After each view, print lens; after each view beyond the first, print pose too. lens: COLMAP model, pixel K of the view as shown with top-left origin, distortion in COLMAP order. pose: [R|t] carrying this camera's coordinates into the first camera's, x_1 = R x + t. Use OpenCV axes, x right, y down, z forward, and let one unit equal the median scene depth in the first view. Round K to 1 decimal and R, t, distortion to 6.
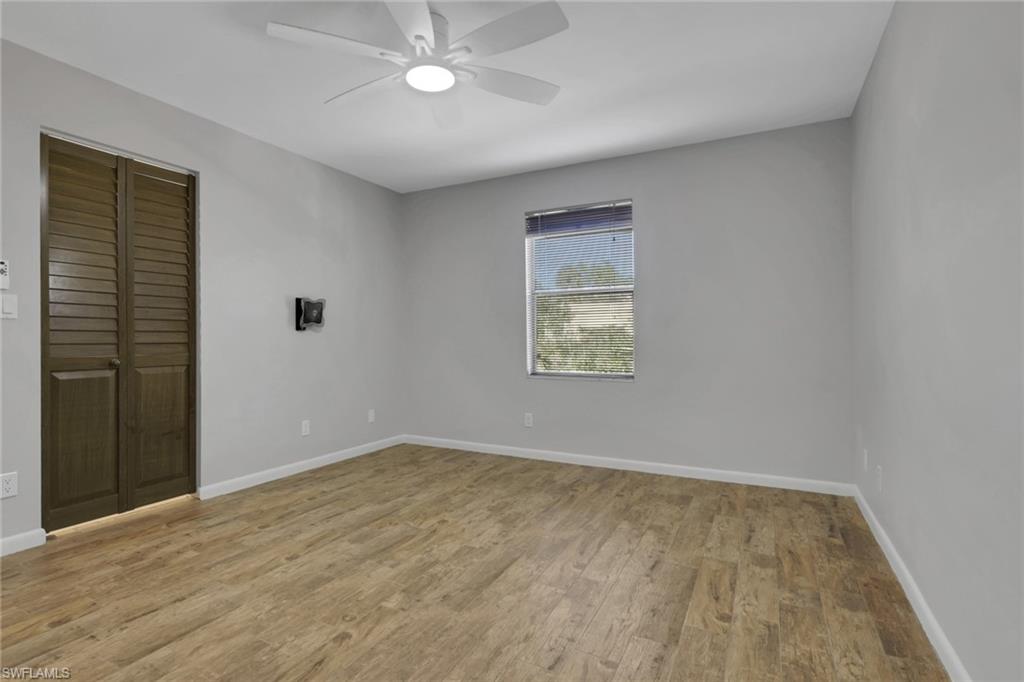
lens RADIAL K [[486.4, 0, 509.7], [0, 486.4, 339.5], [0, 0, 1]] dist [-0.004445, 0.001311]
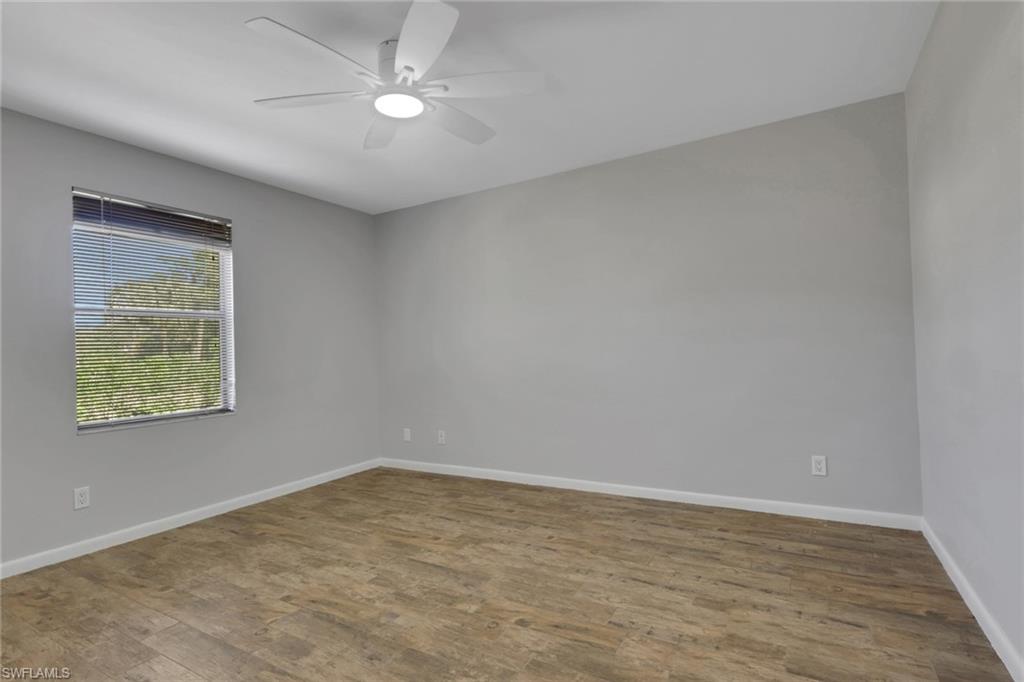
lens RADIAL K [[486.4, 0, 508.4], [0, 486.4, 341.1], [0, 0, 1]] dist [-0.004445, 0.001311]
pose [[0.070011, 0.021086, 0.997323, -0.968181], [0.042091, 0.998824, -0.024072, -0.011934], [-0.996658, 0.043663, 0.069041, 0.599564]]
